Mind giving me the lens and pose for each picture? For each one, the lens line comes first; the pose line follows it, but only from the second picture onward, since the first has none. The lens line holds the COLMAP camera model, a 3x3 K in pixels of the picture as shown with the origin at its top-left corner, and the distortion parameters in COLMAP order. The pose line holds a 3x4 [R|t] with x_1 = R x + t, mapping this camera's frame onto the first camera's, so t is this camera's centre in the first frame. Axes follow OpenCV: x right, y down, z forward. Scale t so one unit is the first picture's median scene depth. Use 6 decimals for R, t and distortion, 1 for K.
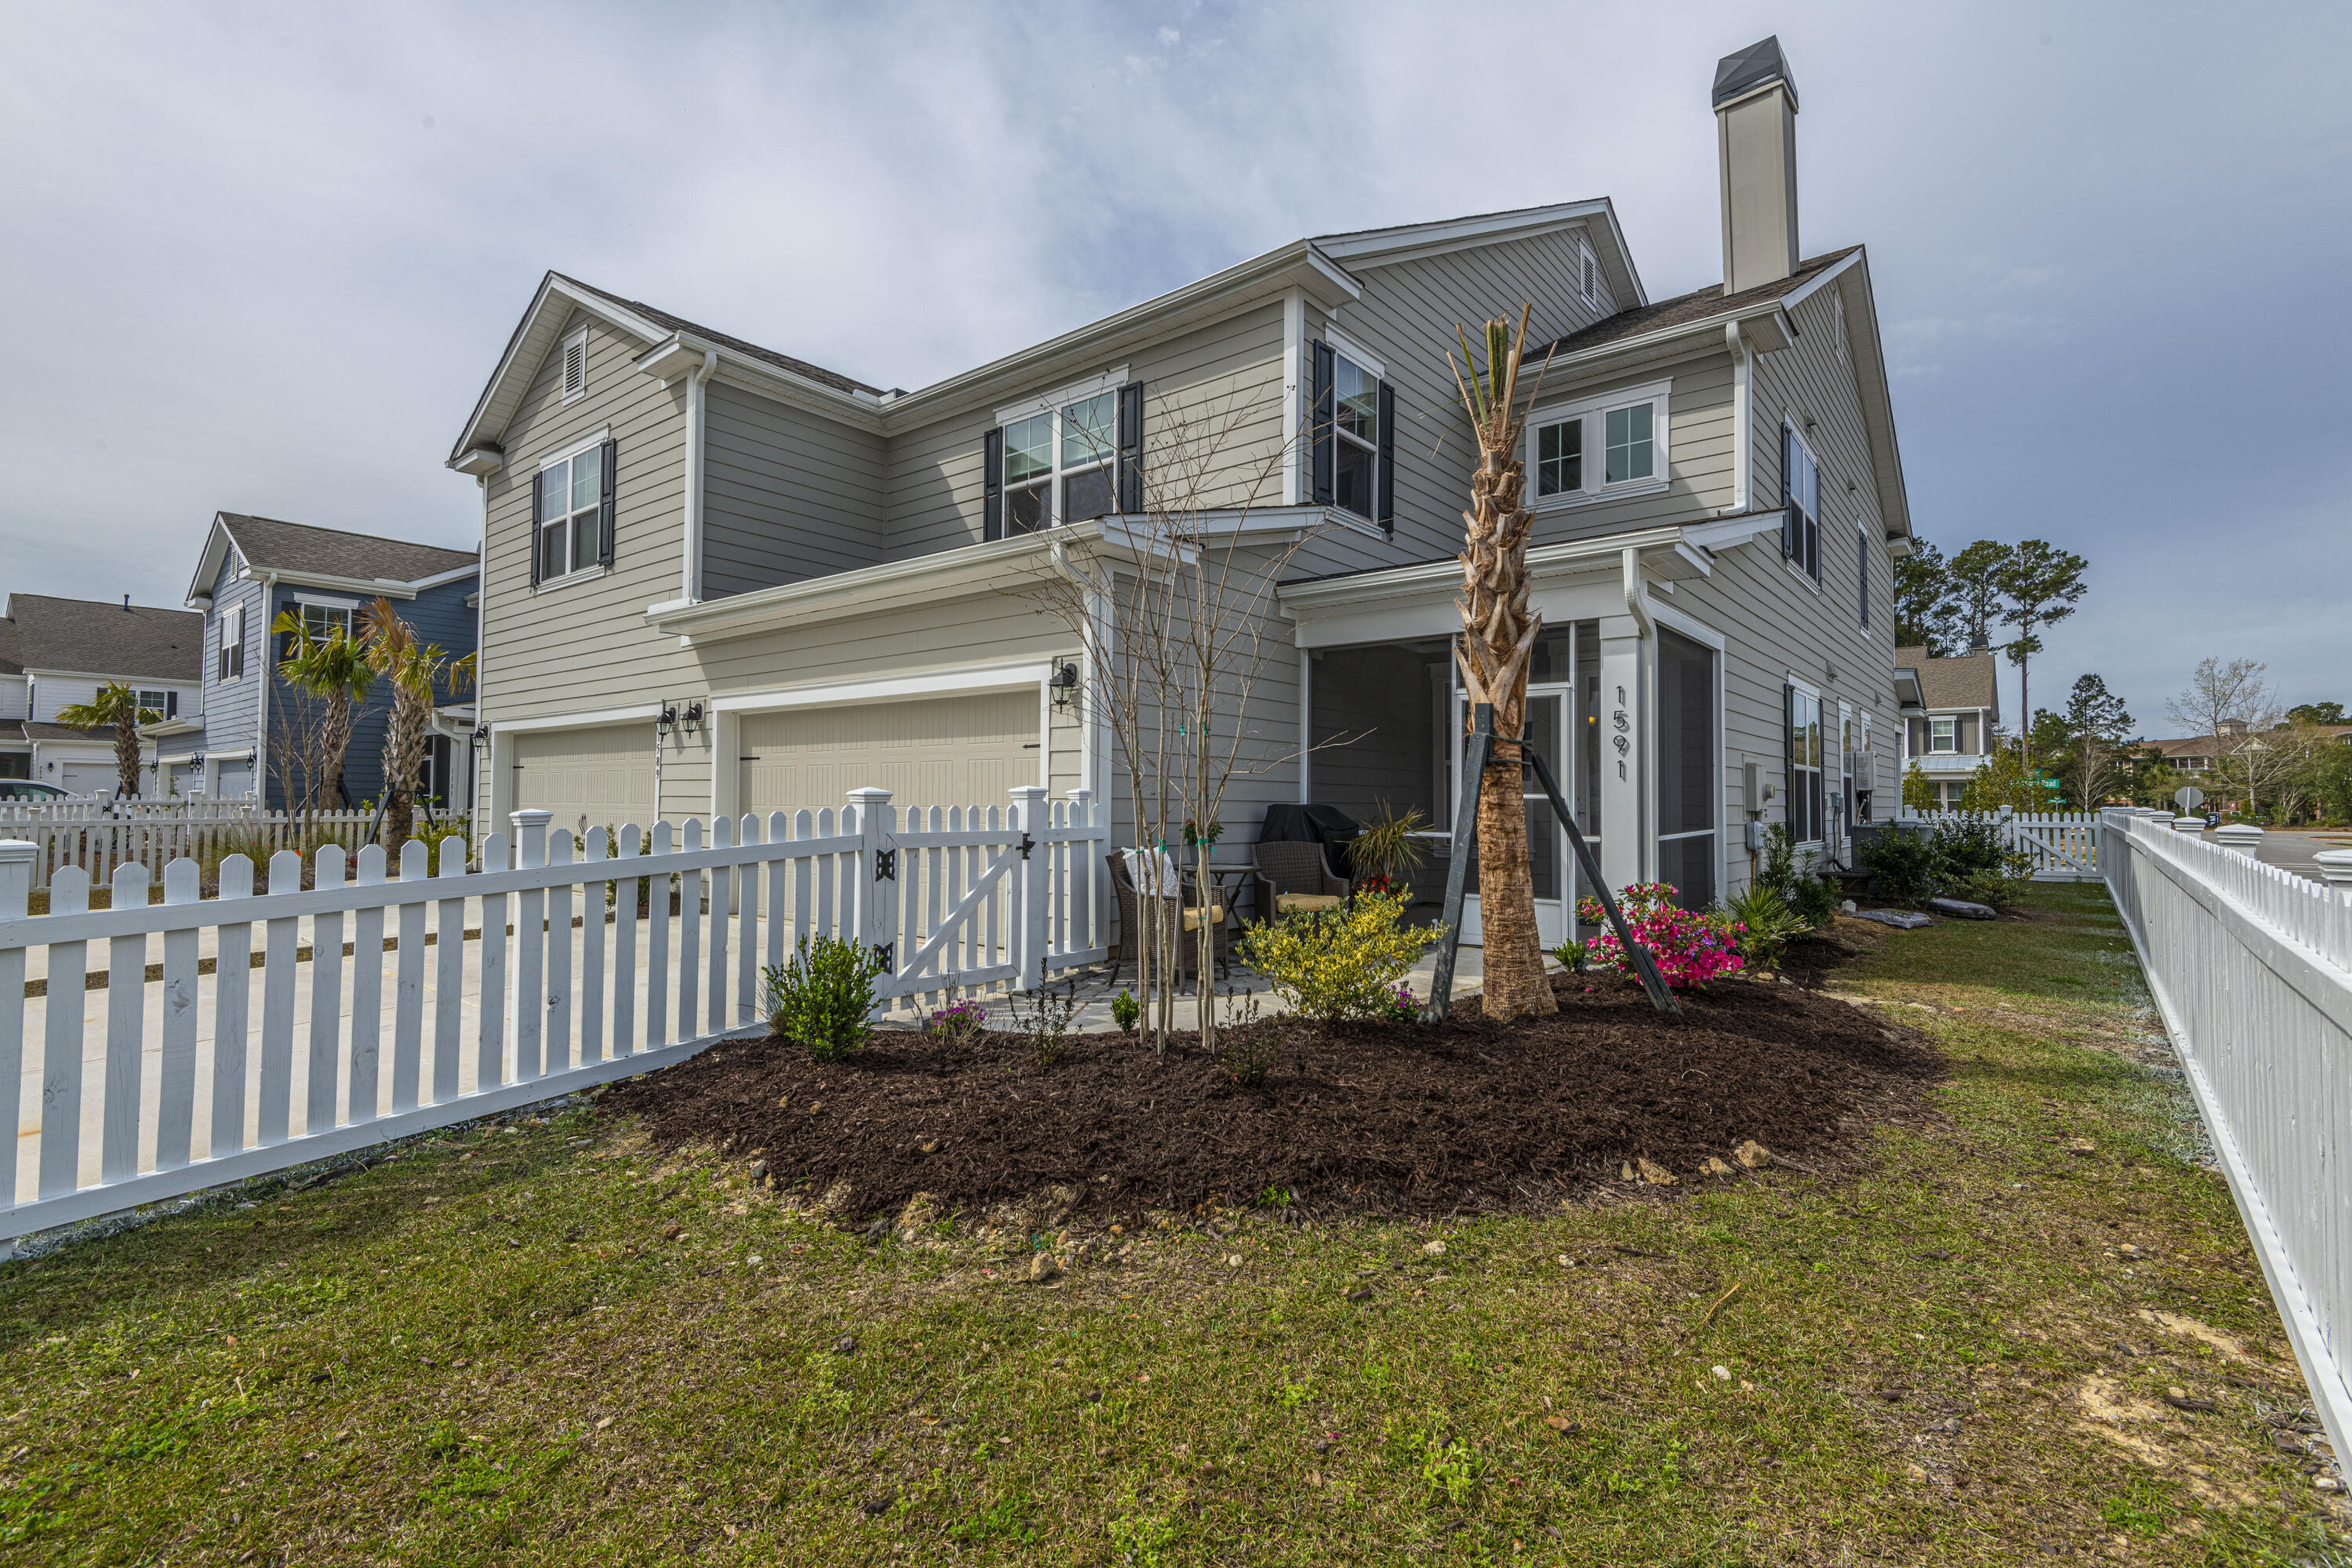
lens RADIAL K [[1073.7, 0, 1185.5], [0, 1073.7, 768.2], [0, 0, 1]] dist [0.015912, -0.000050]
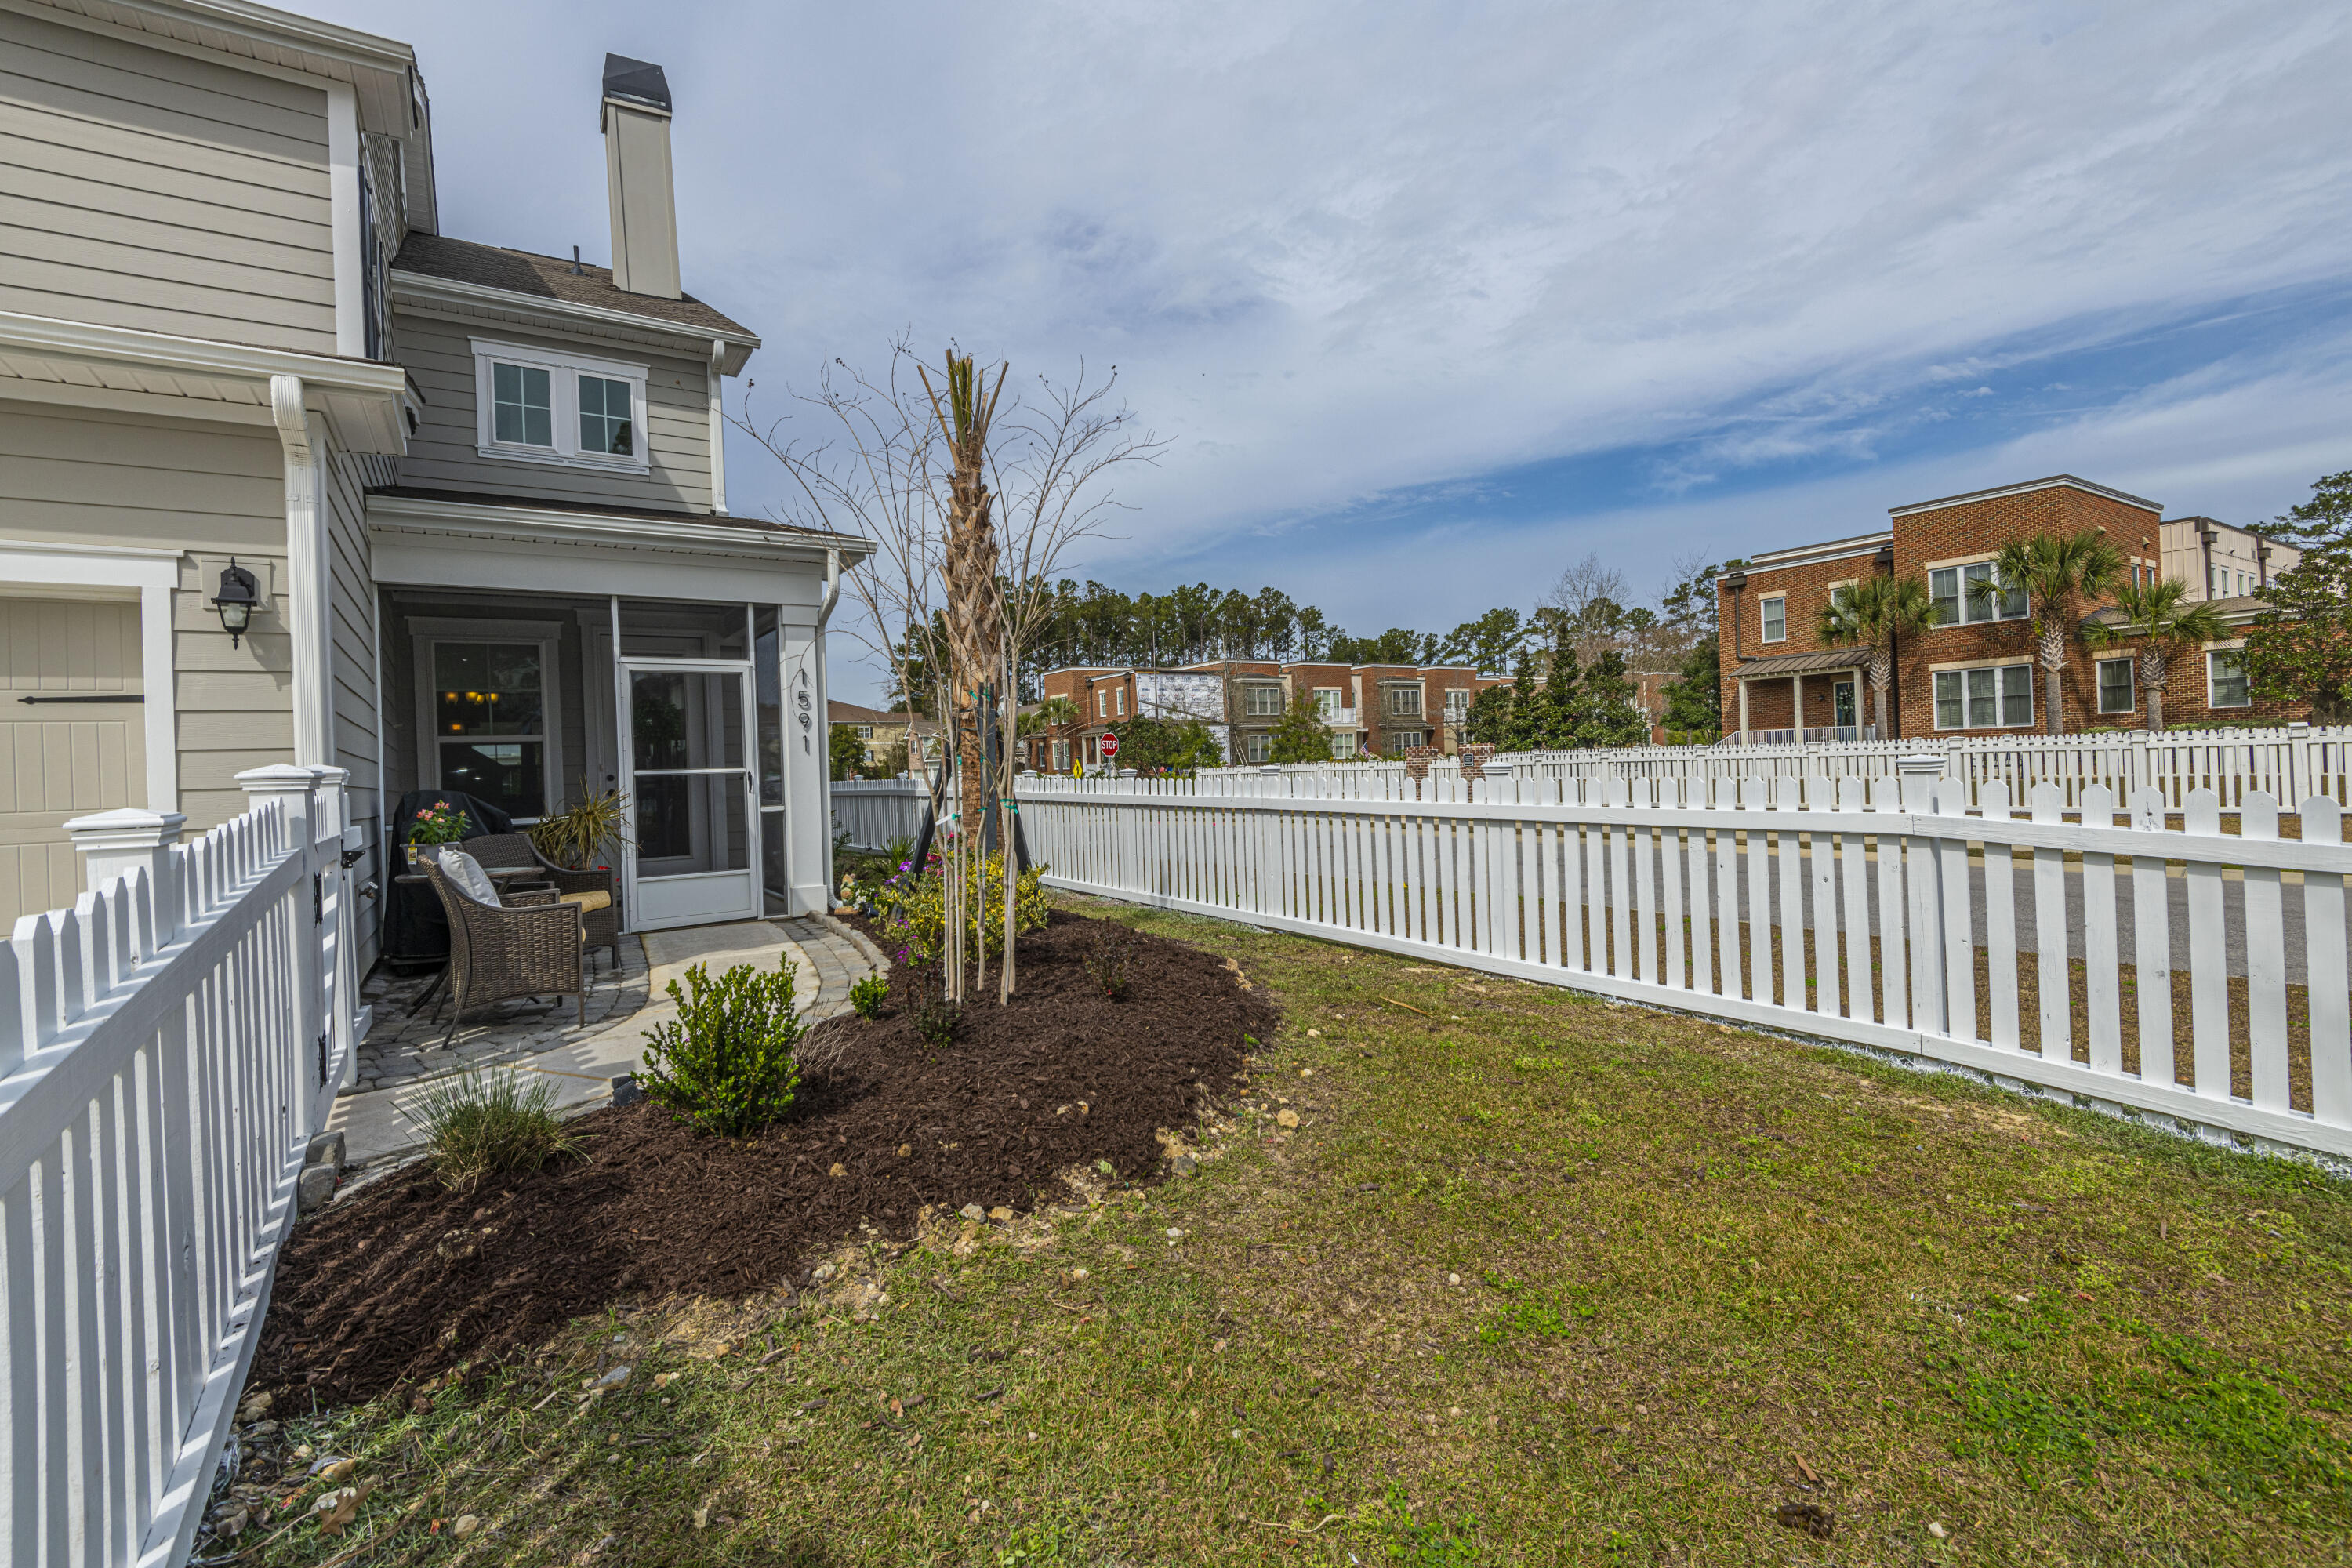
lens RADIAL K [[1073.7, 0, 1185.5], [0, 1073.7, 768.2], [0, 0, 1]] dist [0.015912, -0.000050]
pose [[0.303466, -0.018491, 0.952663, -0.515604], [0.009065, 0.999822, 0.016519, 0.011150], [-0.952799, 0.003623, 0.303580, 0.275413]]
